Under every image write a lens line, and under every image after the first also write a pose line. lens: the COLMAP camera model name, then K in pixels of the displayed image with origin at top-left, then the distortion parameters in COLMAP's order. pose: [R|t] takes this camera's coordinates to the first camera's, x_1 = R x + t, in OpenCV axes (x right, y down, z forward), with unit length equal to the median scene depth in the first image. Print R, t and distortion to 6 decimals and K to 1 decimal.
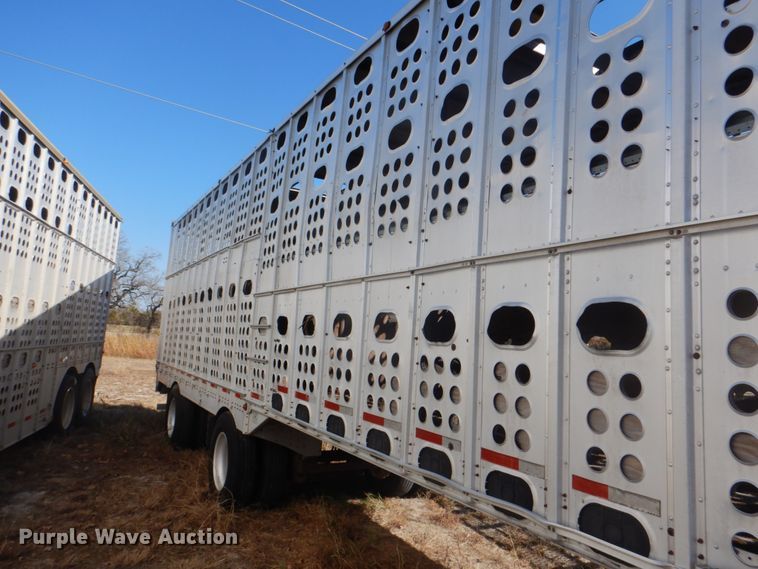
lens RADIAL K [[527.0, 0, 366.2], [0, 527.0, 292.8], [0, 0, 1]] dist [0.000146, -0.004153]
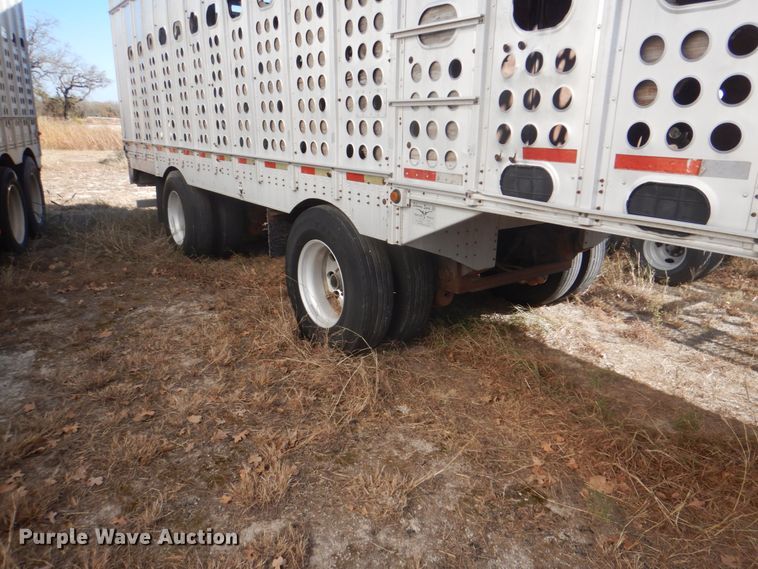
lens RADIAL K [[533.9, 0, 379.0], [0, 533.9, 284.5], [0, 0, 1]] dist [-0.005031, -0.001519]
pose [[0.991205, -0.078526, 0.106516, -0.264152], [0.031788, 0.922631, 0.384372, 0.075767], [-0.128458, -0.377606, 0.917013, 0.395976]]
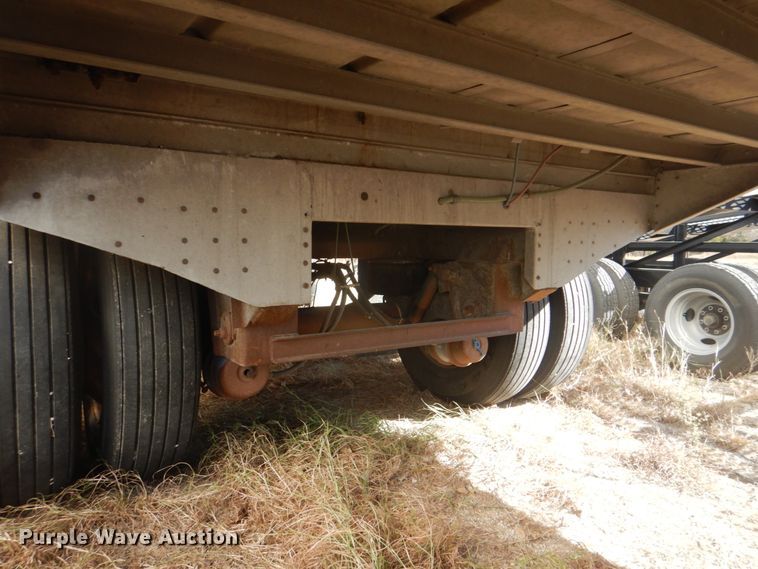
lens RADIAL K [[533.9, 0, 379.0], [0, 533.9, 284.5], [0, 0, 1]] dist [-0.005031, -0.001519]
pose [[0.996203, -0.053638, 0.068582, -0.062315], [0.040101, 0.981844, 0.185403, 0.226265], [-0.077281, -0.181949, 0.980266, 0.657076]]
